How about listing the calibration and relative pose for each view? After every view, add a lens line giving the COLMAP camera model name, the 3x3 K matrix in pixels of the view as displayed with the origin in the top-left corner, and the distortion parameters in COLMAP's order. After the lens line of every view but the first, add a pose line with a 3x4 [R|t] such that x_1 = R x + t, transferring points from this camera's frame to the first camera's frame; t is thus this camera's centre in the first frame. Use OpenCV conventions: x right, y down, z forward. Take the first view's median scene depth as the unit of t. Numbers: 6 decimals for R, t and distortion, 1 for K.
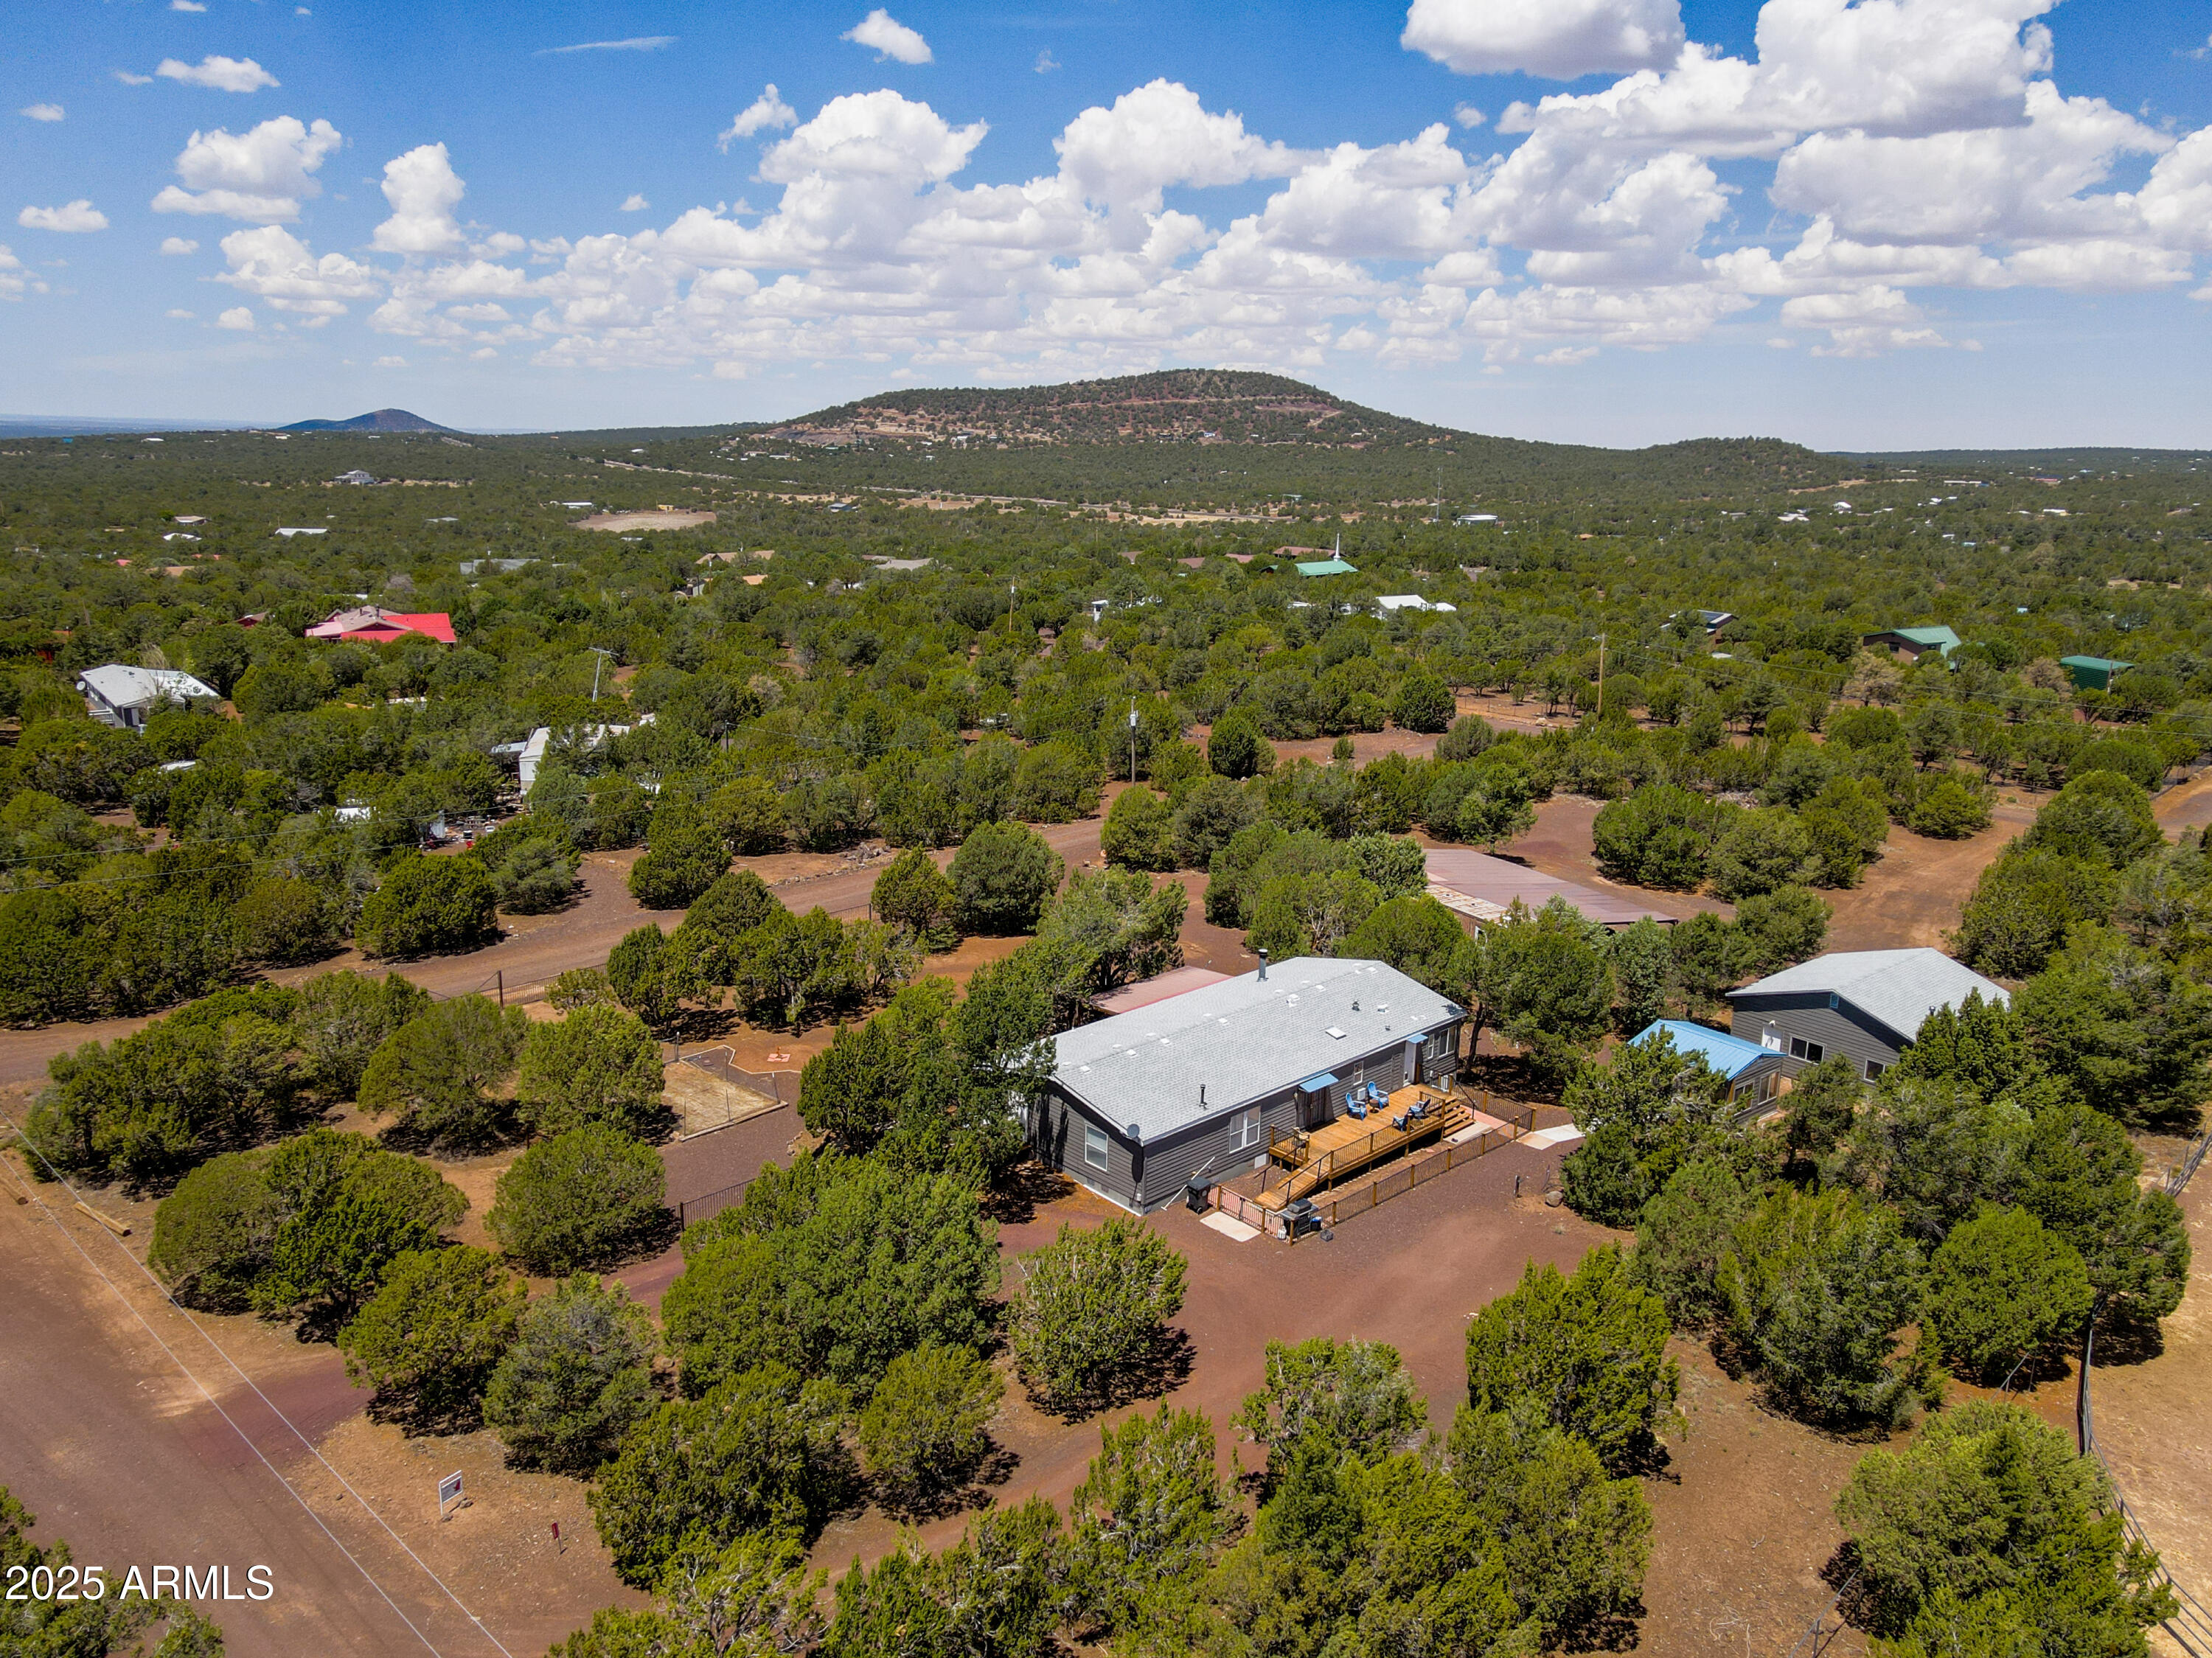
lens RADIAL K [[1633.1, 0, 1106.0], [0, 1633.1, 829.0], [0, 0, 1]] dist [0.016267, 0.014166]
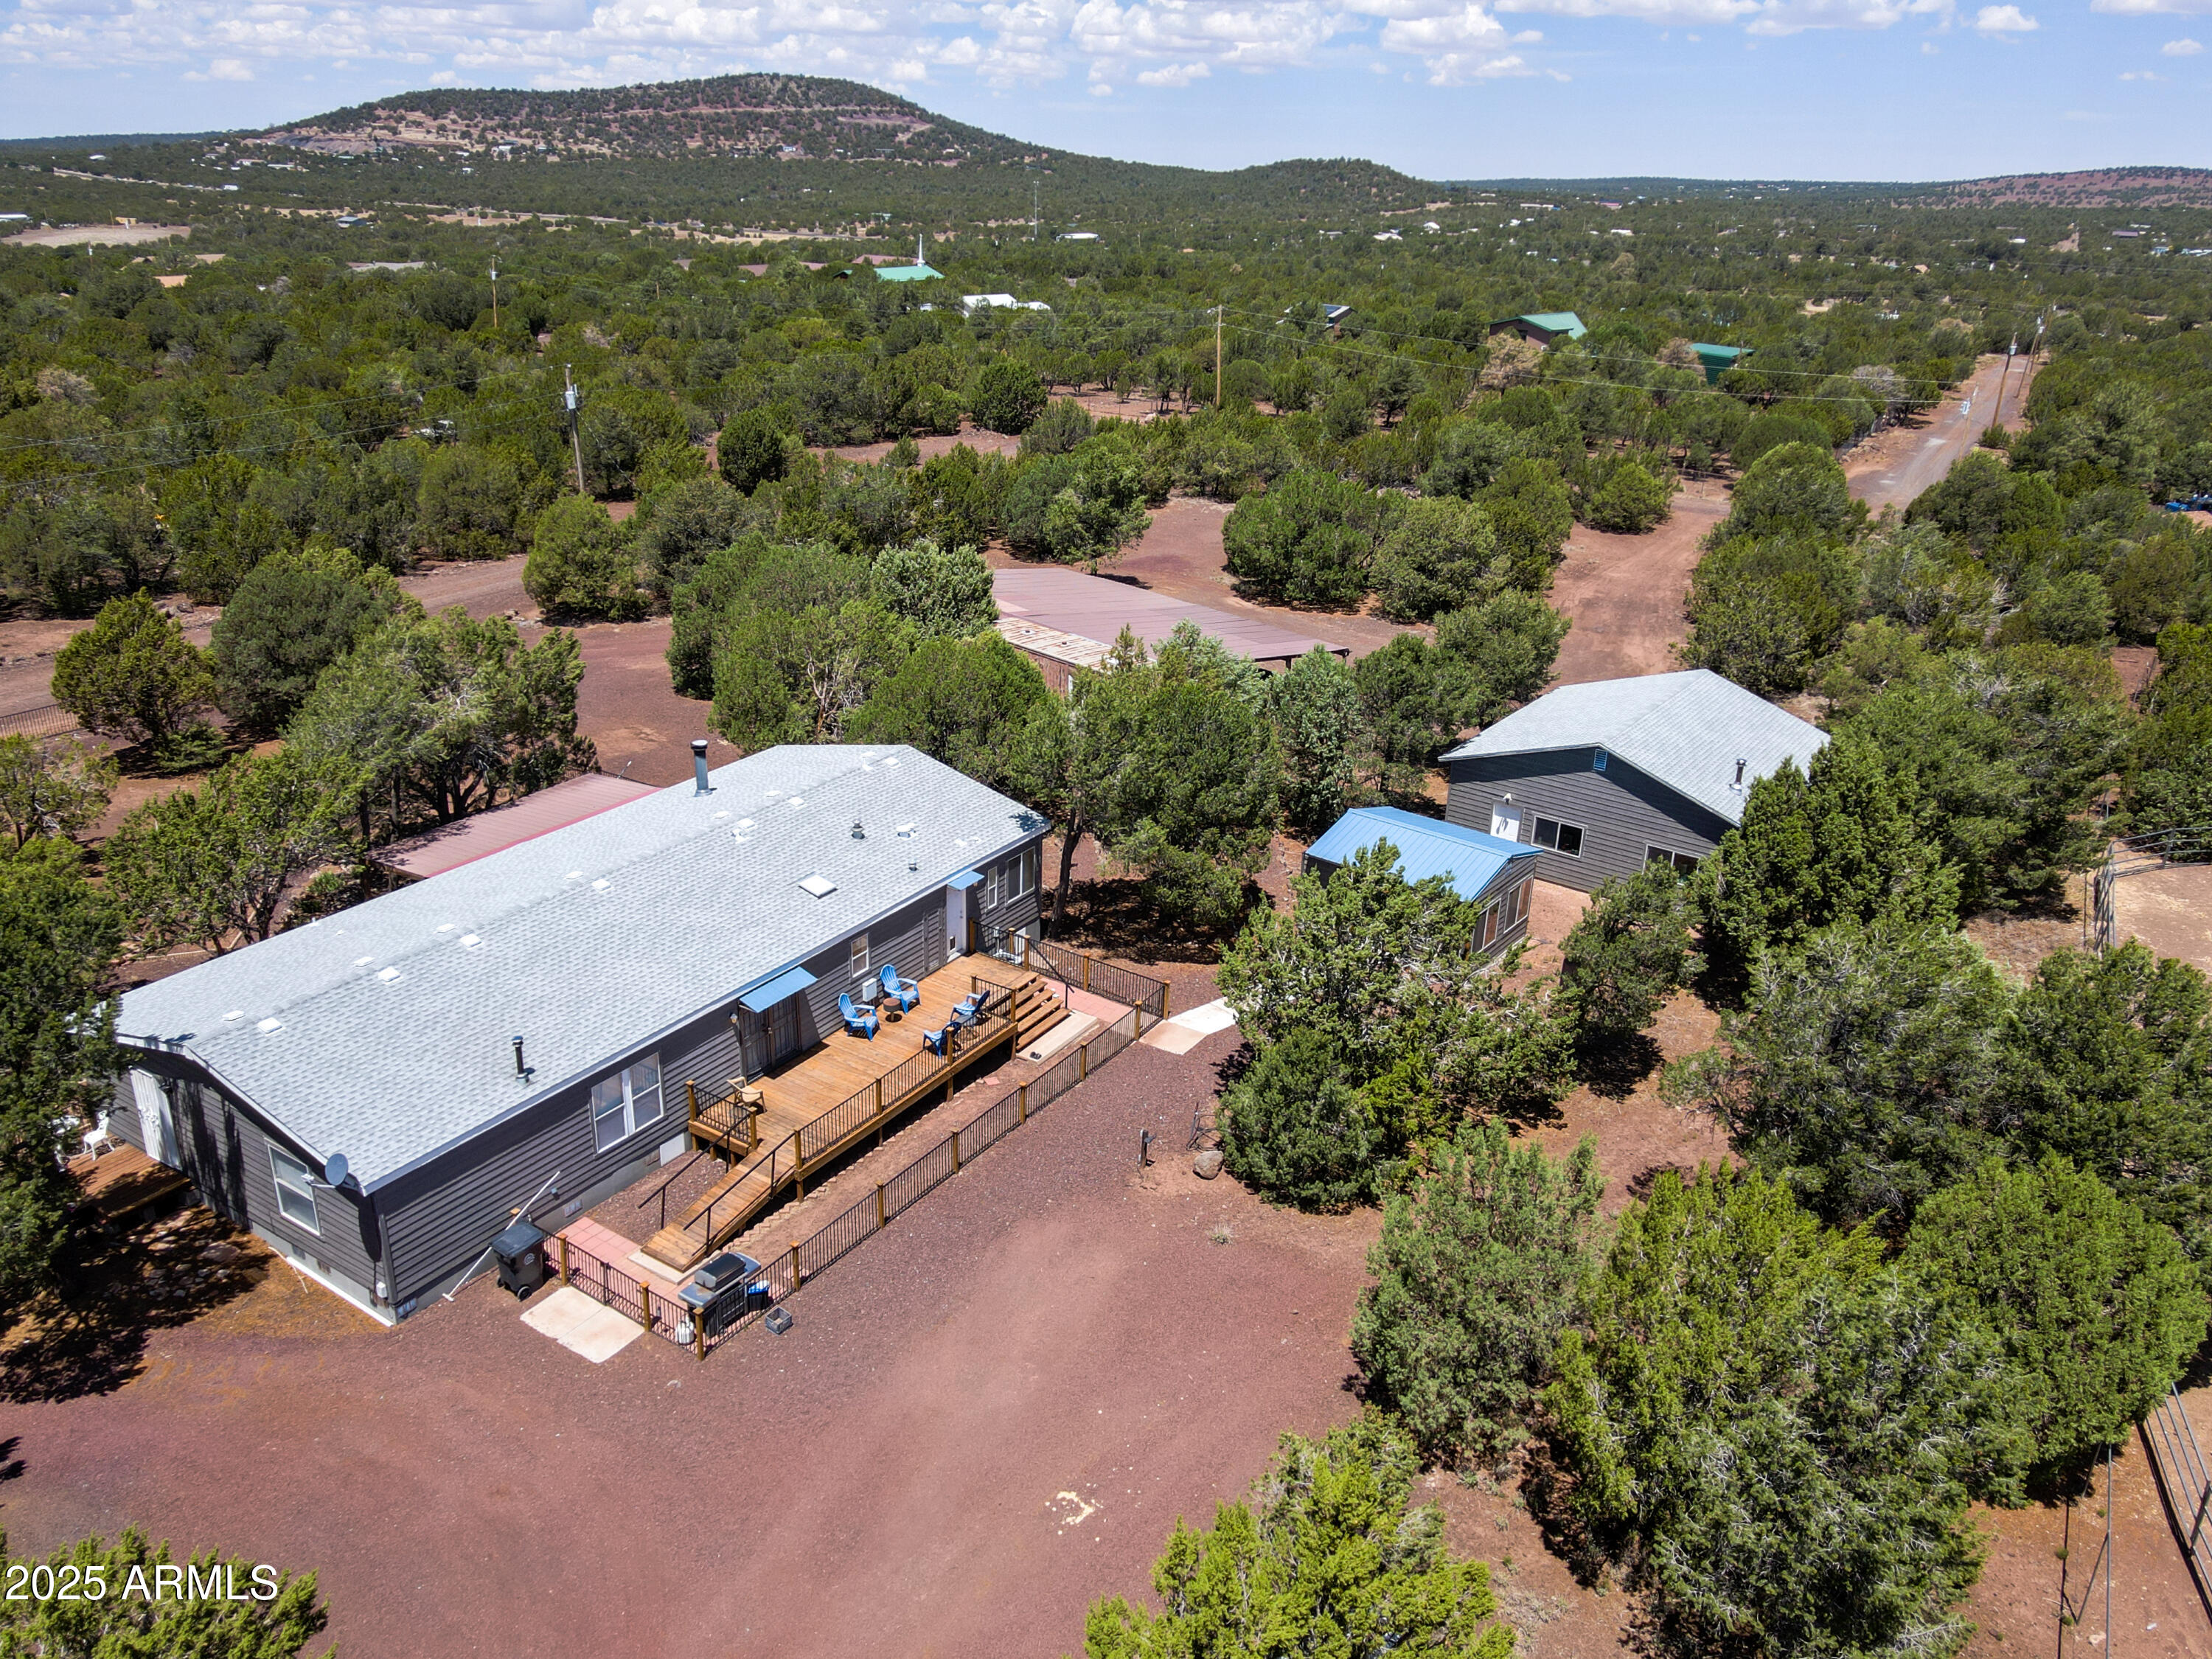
lens RADIAL K [[1633.3, 0, 1106.0], [0, 1633.3, 829.5], [0, 0, 1]] dist [0.016267, 0.014166]
pose [[0.972627, -0.079657, 0.218294, 0.075732], [0.045902, 0.986761, 0.155552, 0.015347], [-0.227794, -0.141274, 0.963406, 0.289654]]
